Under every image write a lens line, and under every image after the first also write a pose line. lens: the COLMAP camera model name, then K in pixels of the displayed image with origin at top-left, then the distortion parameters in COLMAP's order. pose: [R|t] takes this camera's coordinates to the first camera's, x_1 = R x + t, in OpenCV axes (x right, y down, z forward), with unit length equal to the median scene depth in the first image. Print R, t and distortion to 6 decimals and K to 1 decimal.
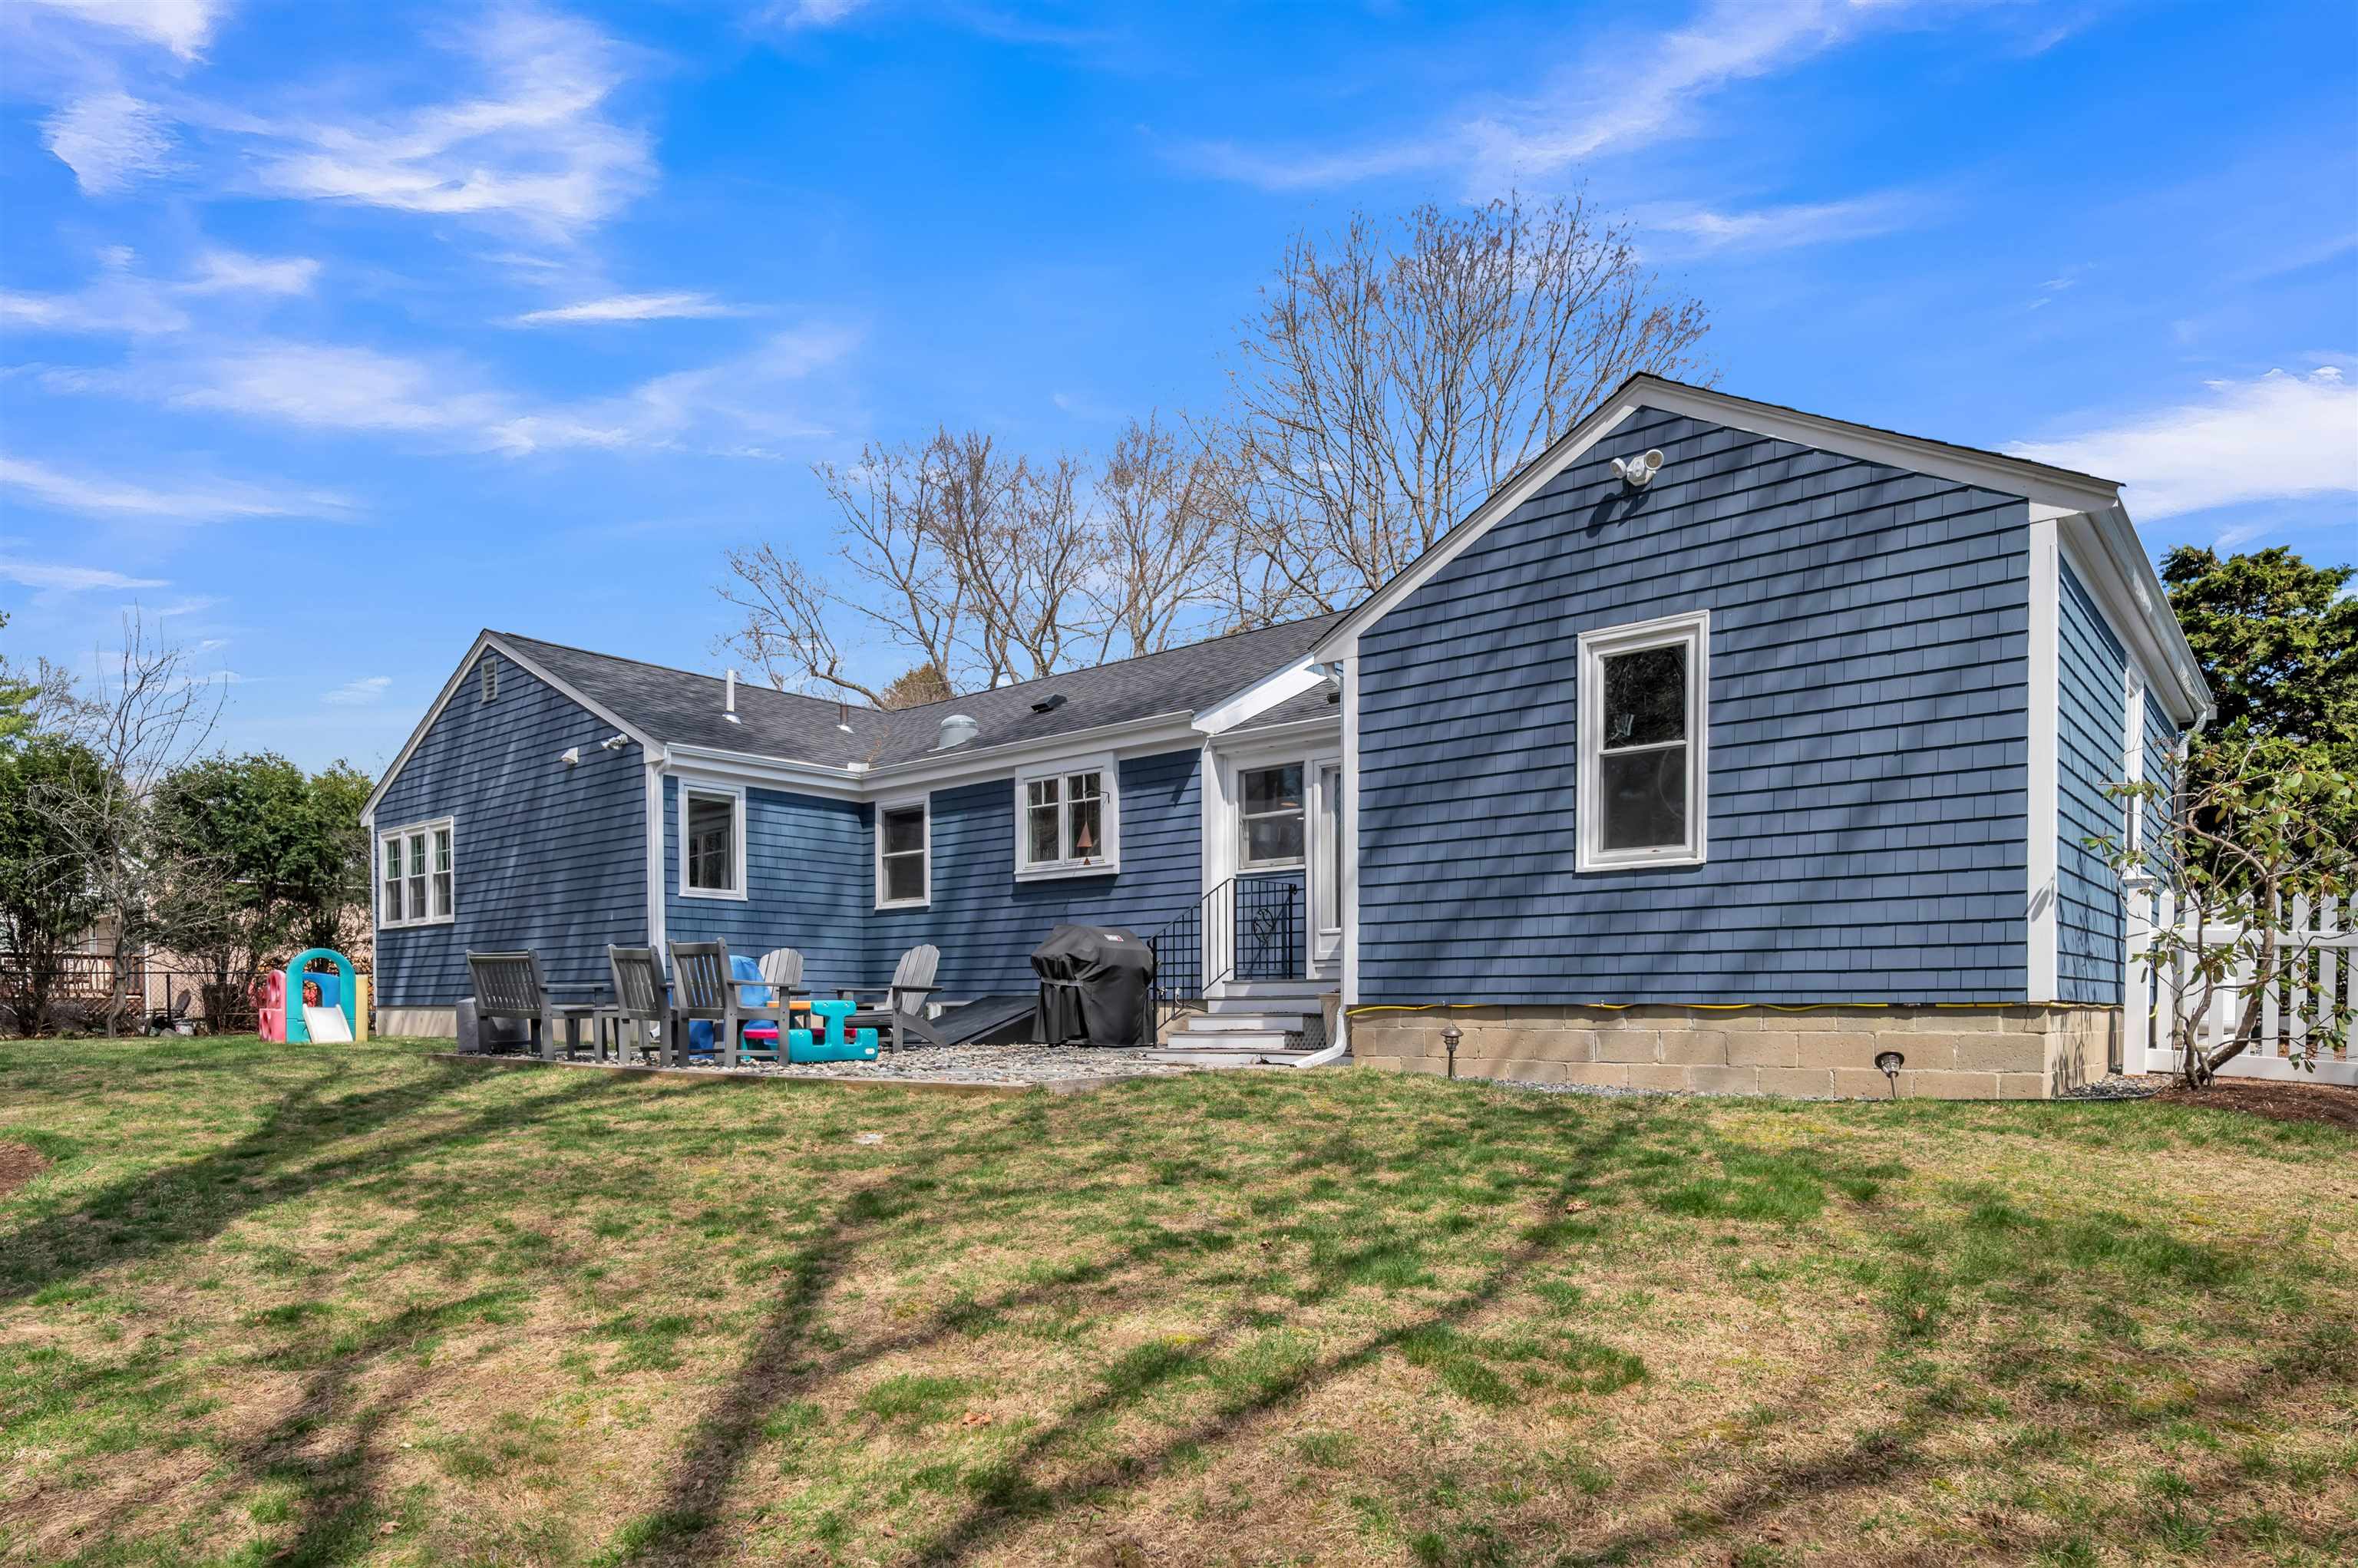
lens RADIAL K [[1384.9, 0, 1181.7], [0, 1384.9, 1028.3], [0, 0, 1]] dist [0.001703, 0.001330]
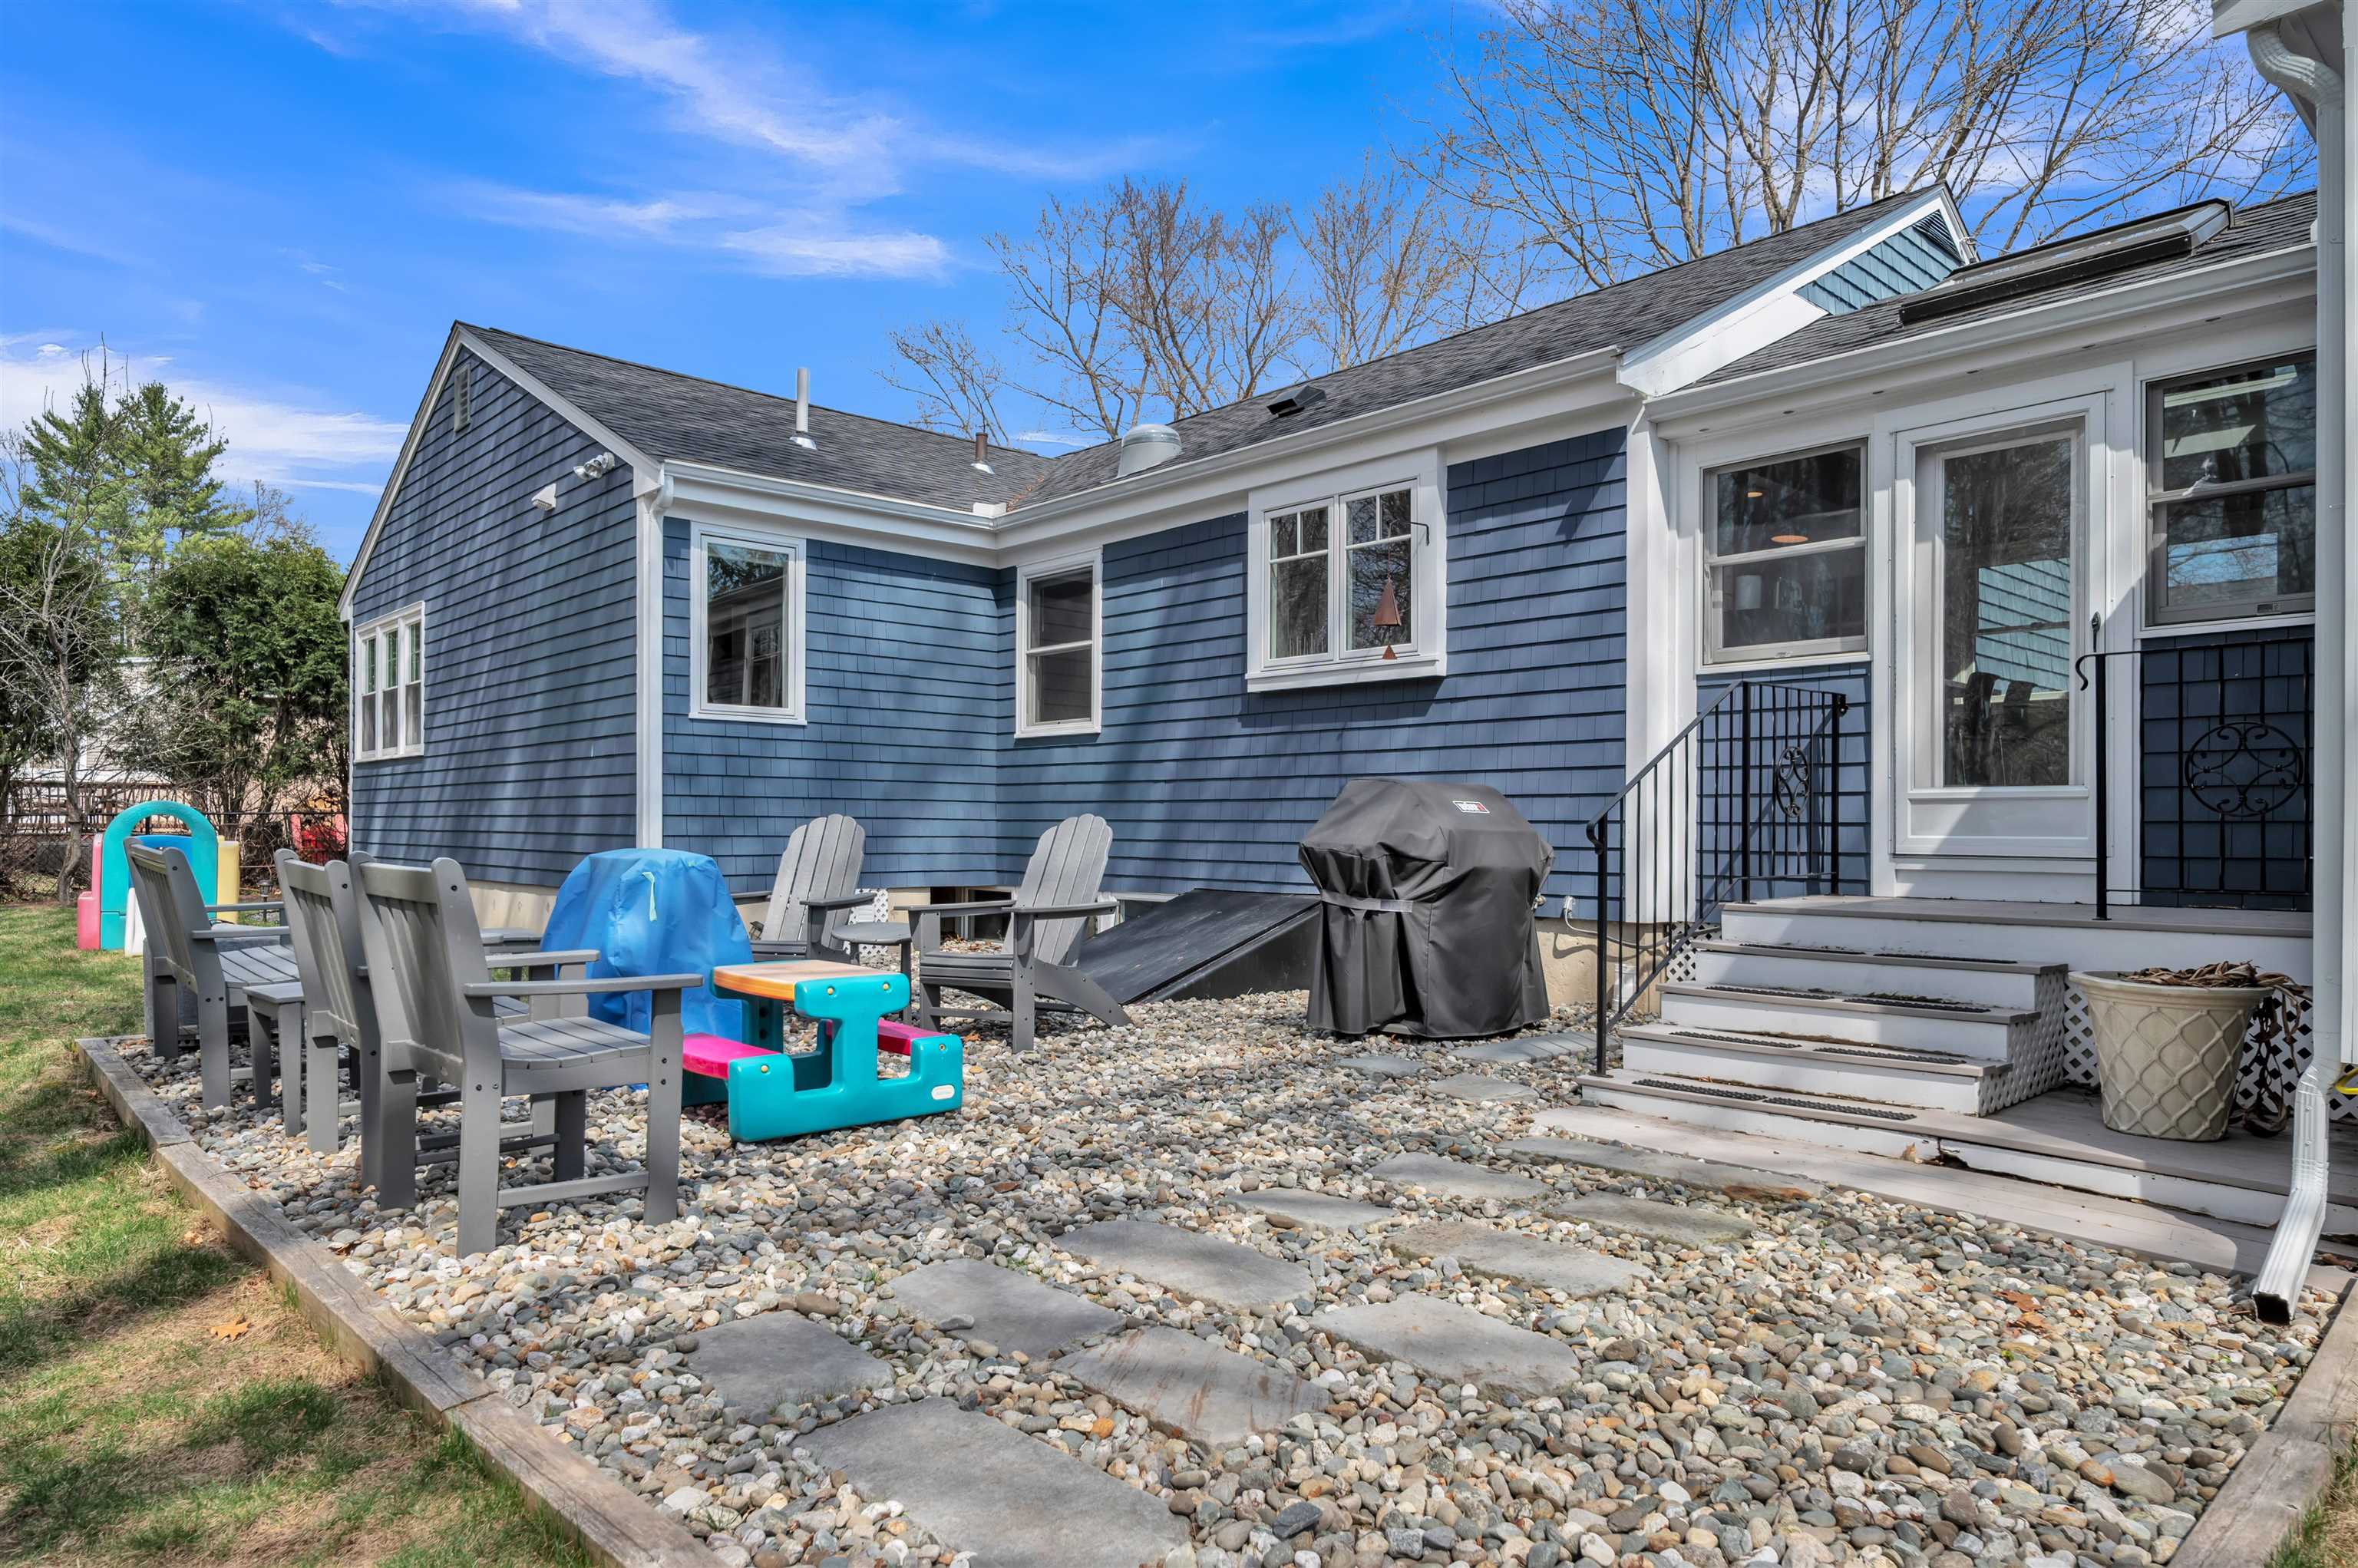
lens RADIAL K [[1429.8, 0, 1179.1], [0, 1429.8, 825.6], [0, 0, 1]] dist [-0.001771, -0.000367]
pose [[0.991350, 0.008425, -0.130972, -0.069937], [-0.010384, 0.999844, -0.014285, -0.041925], [0.130831, 0.015522, 0.991283, 0.411411]]
